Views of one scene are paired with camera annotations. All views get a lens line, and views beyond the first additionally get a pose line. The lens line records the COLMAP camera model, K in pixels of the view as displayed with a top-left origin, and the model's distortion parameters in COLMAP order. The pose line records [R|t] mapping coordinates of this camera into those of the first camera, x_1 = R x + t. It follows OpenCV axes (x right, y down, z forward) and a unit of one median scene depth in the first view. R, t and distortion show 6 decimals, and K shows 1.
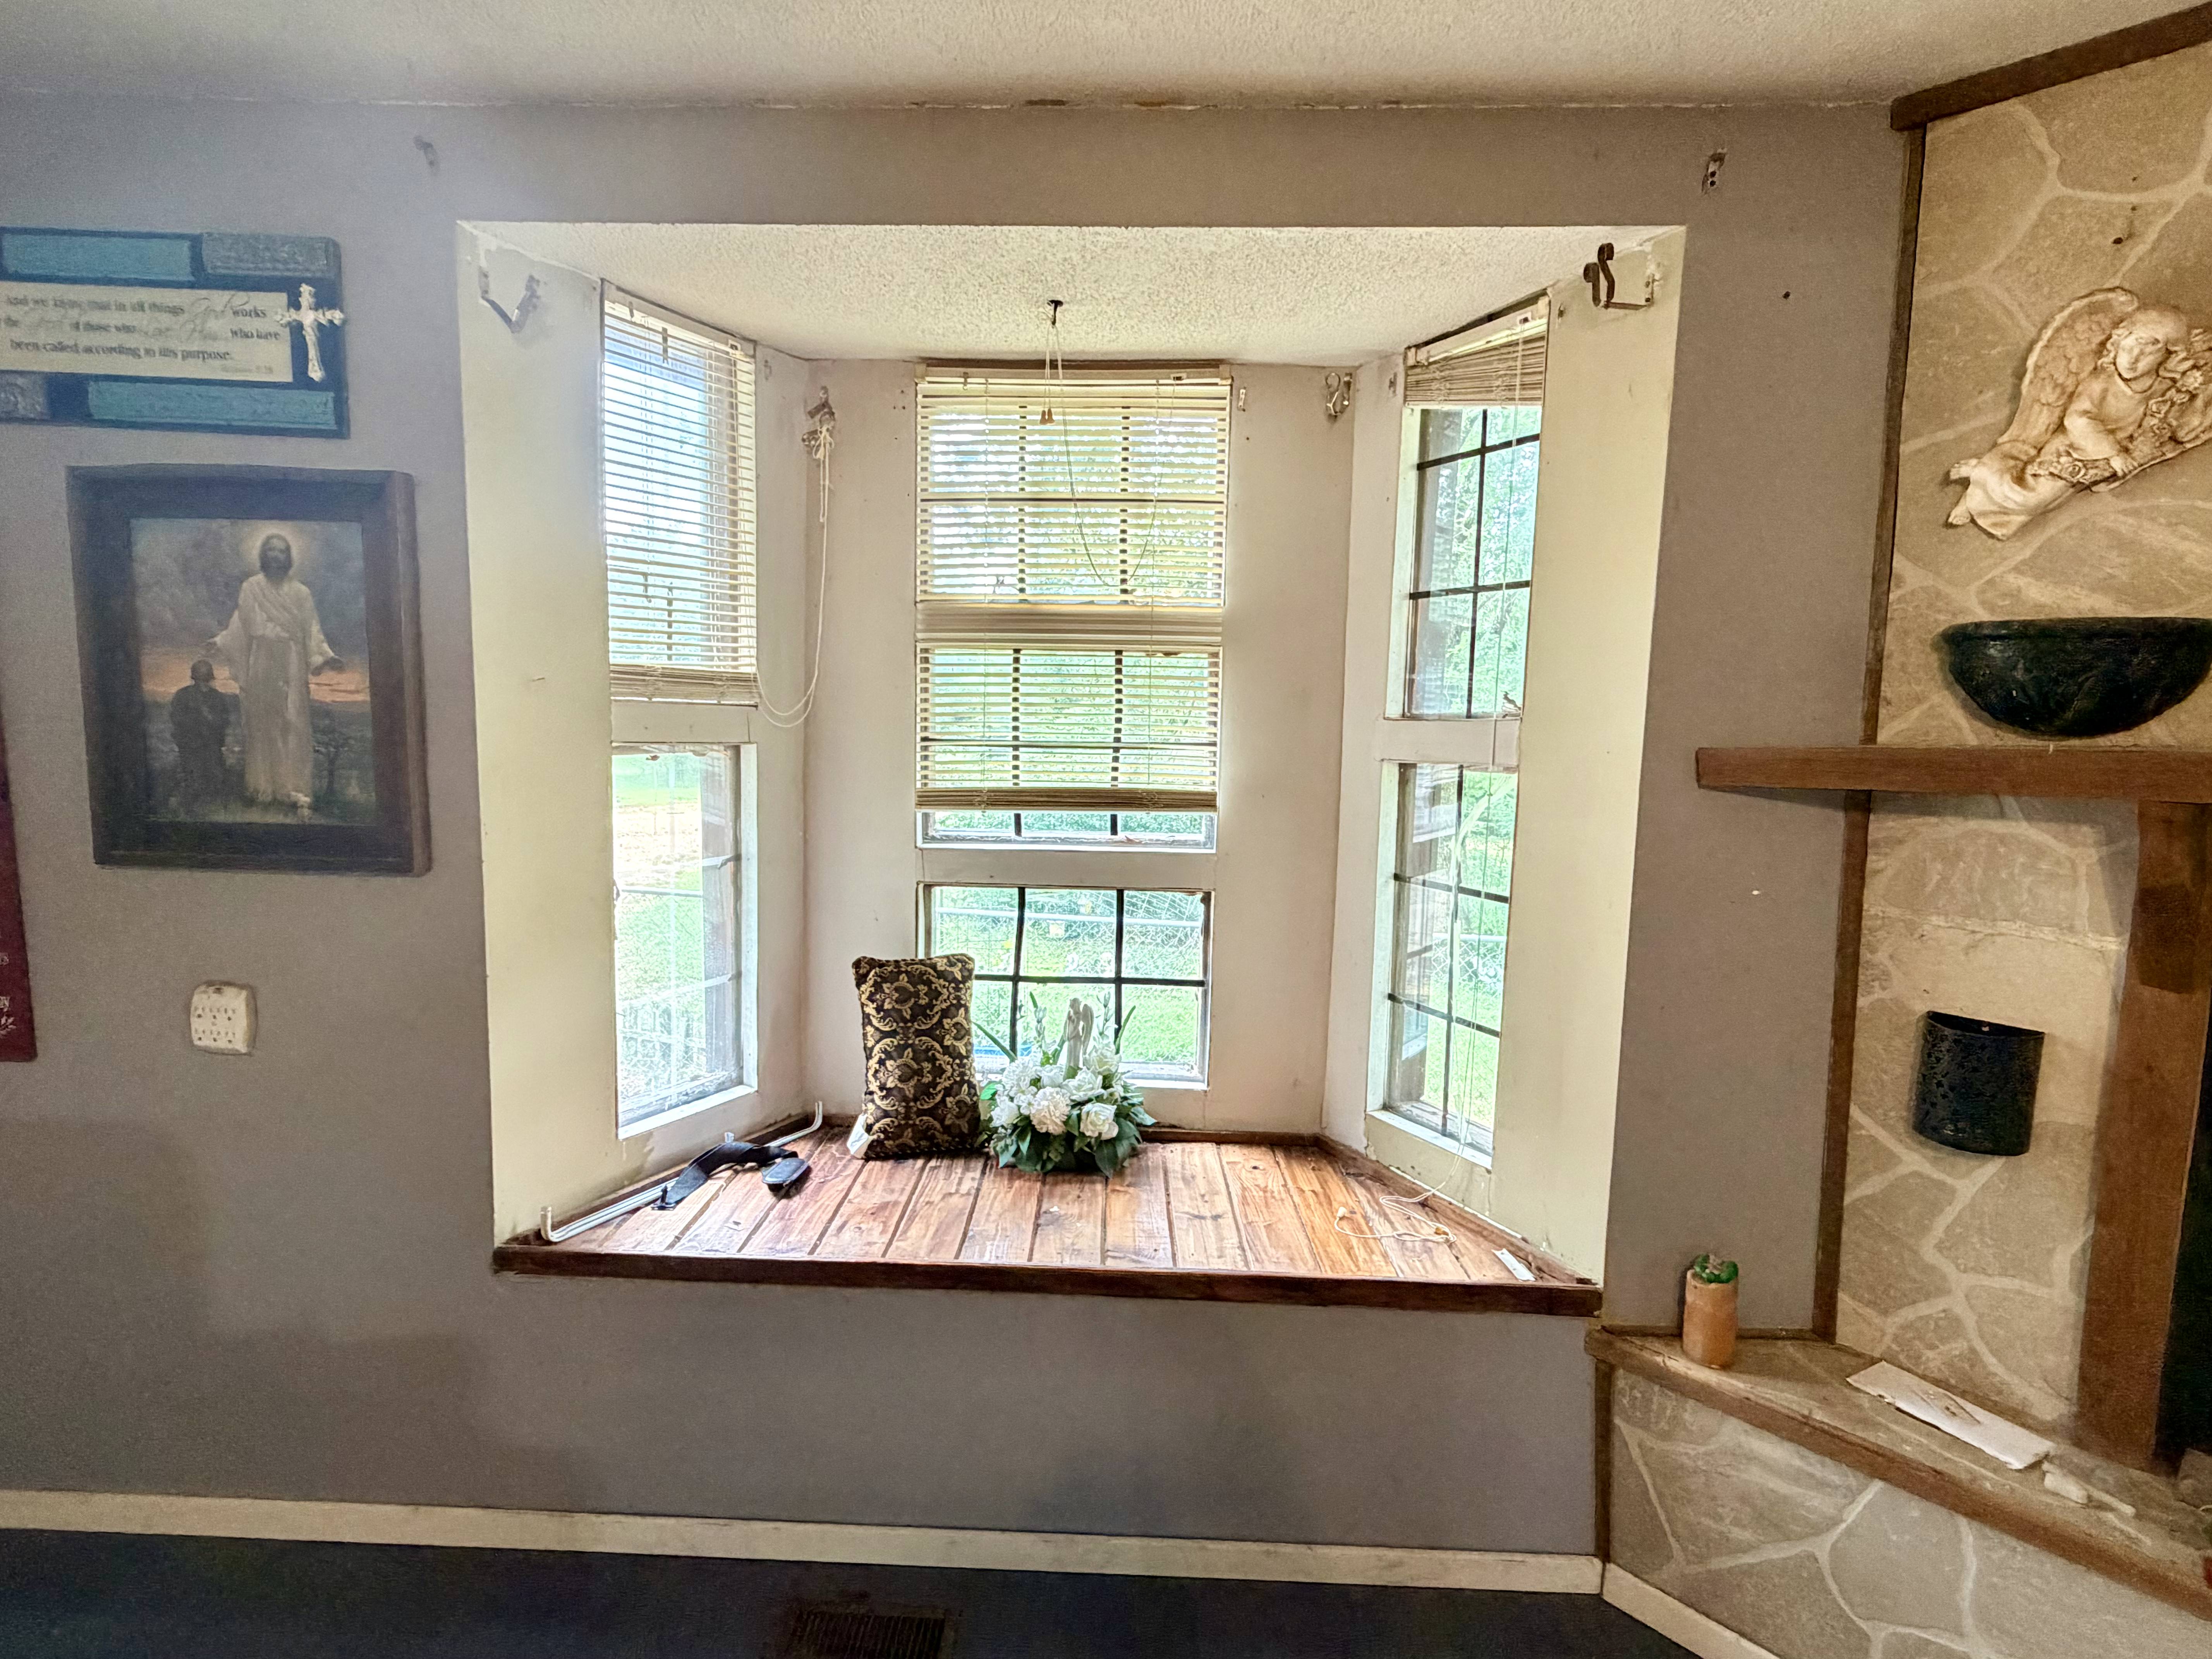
lens RADIAL K [[1184.0, 0, 1098.5], [0, 1184.0, 828.4], [0, 0, 1]] dist [0.003629, -0.000343]
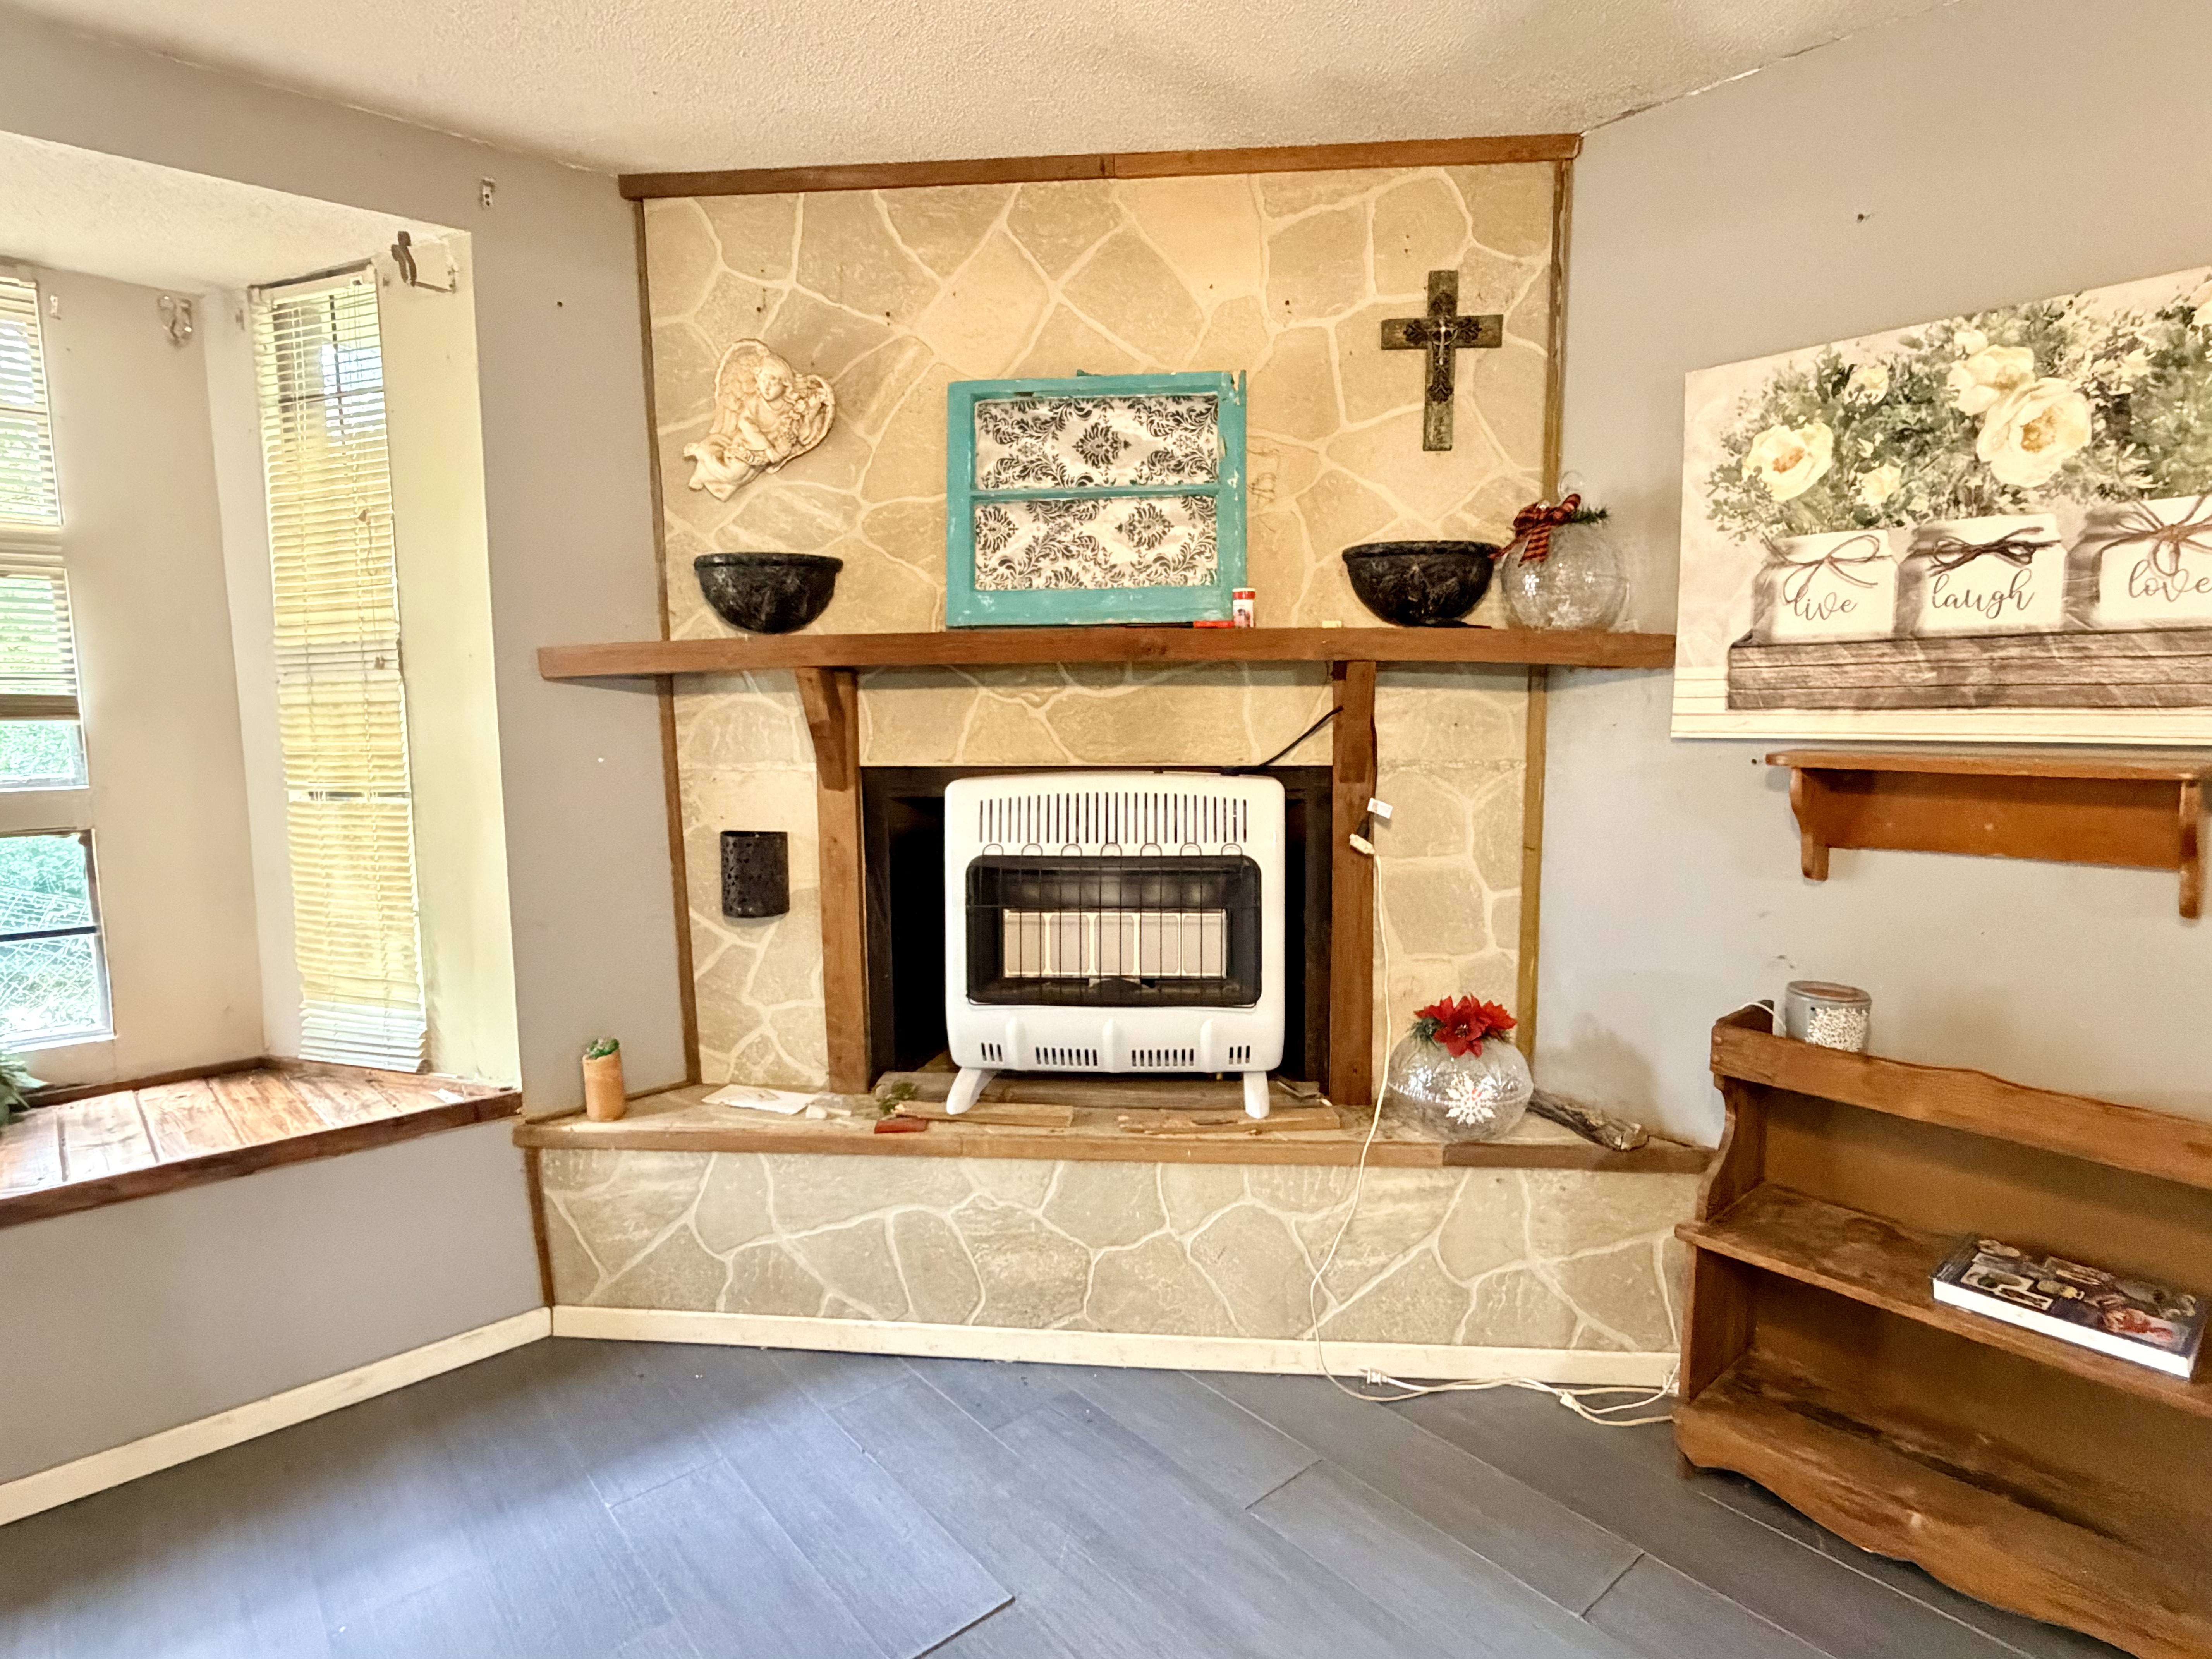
lens RADIAL K [[1184.0, 0, 1098.5], [0, 1184.0, 828.4], [0, 0, 1]] dist [0.003629, -0.000343]
pose [[0.729417, -0.104335, 0.676066, 0.058864], [0.096649, 0.994105, 0.049140, 0.118060], [-0.677208, 0.029497, 0.735201, -0.340412]]
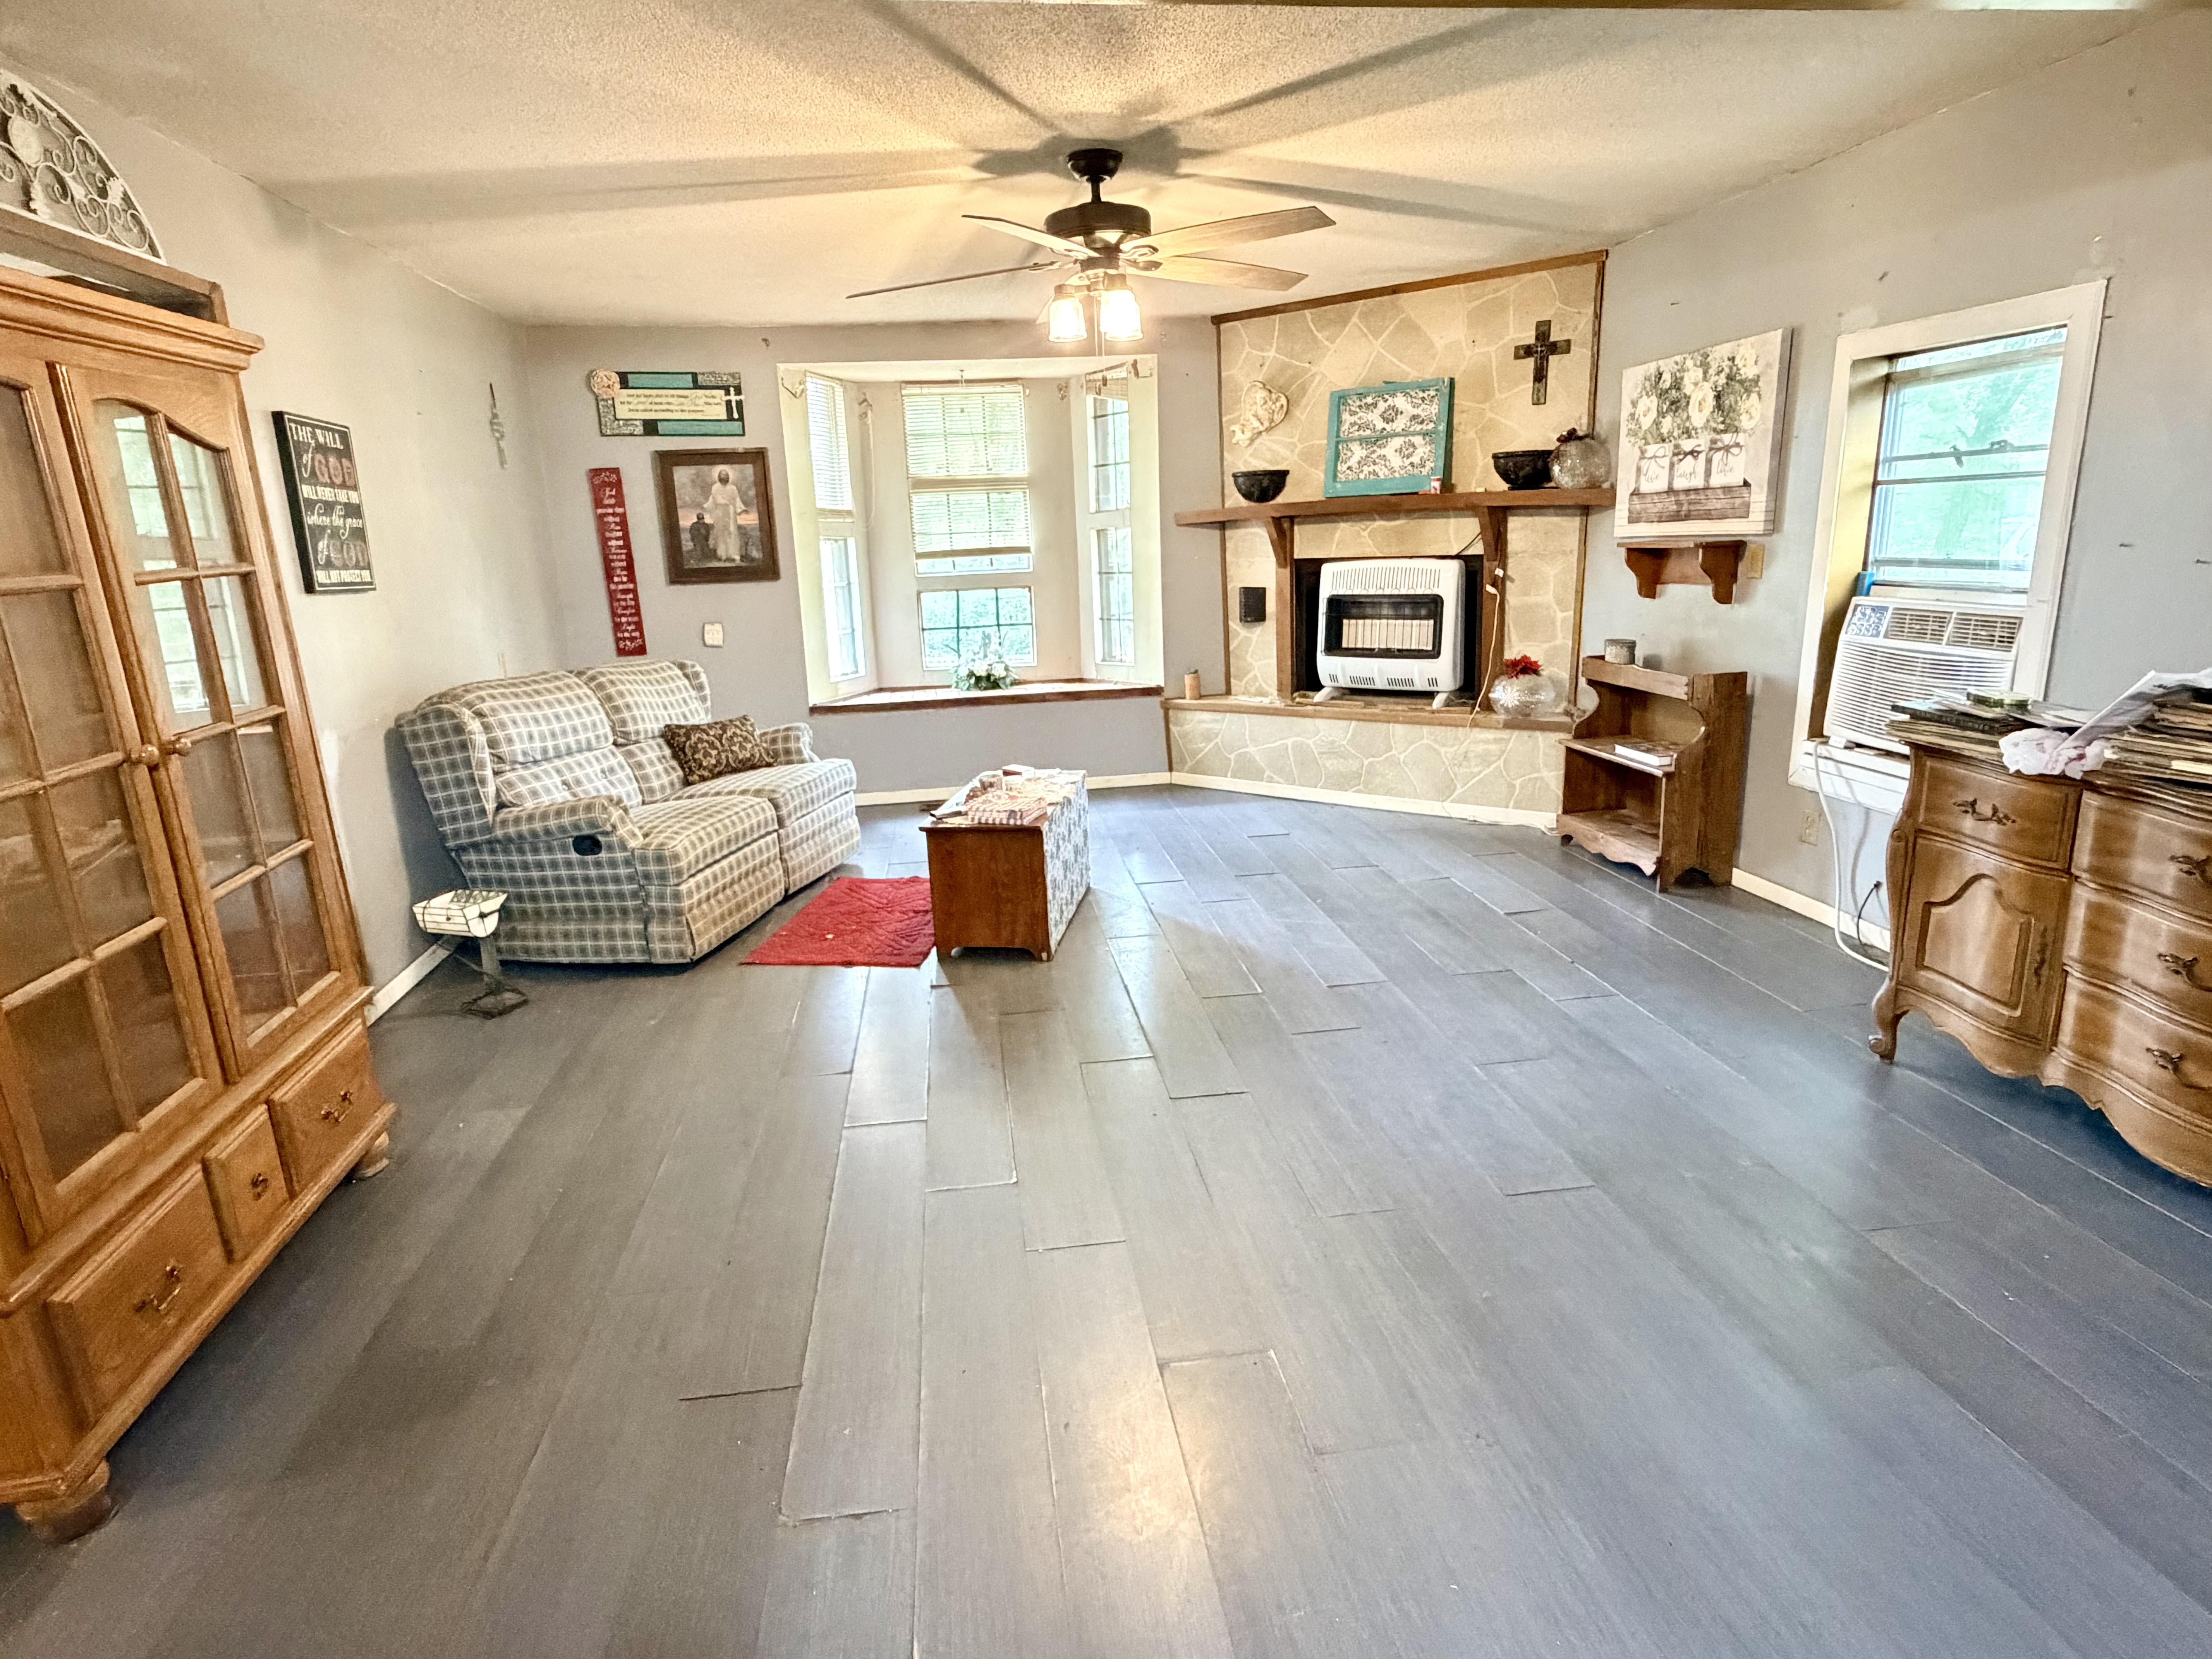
lens RADIAL K [[1184.0, 0, 1098.5], [0, 1184.0, 828.4], [0, 0, 1]] dist [0.003629, -0.000343]
pose [[0.982225, -0.100449, 0.158568, -0.315839], [0.078546, 0.987198, 0.138821, 0.320673], [-0.170482, -0.123899, 0.977540, -2.277157]]
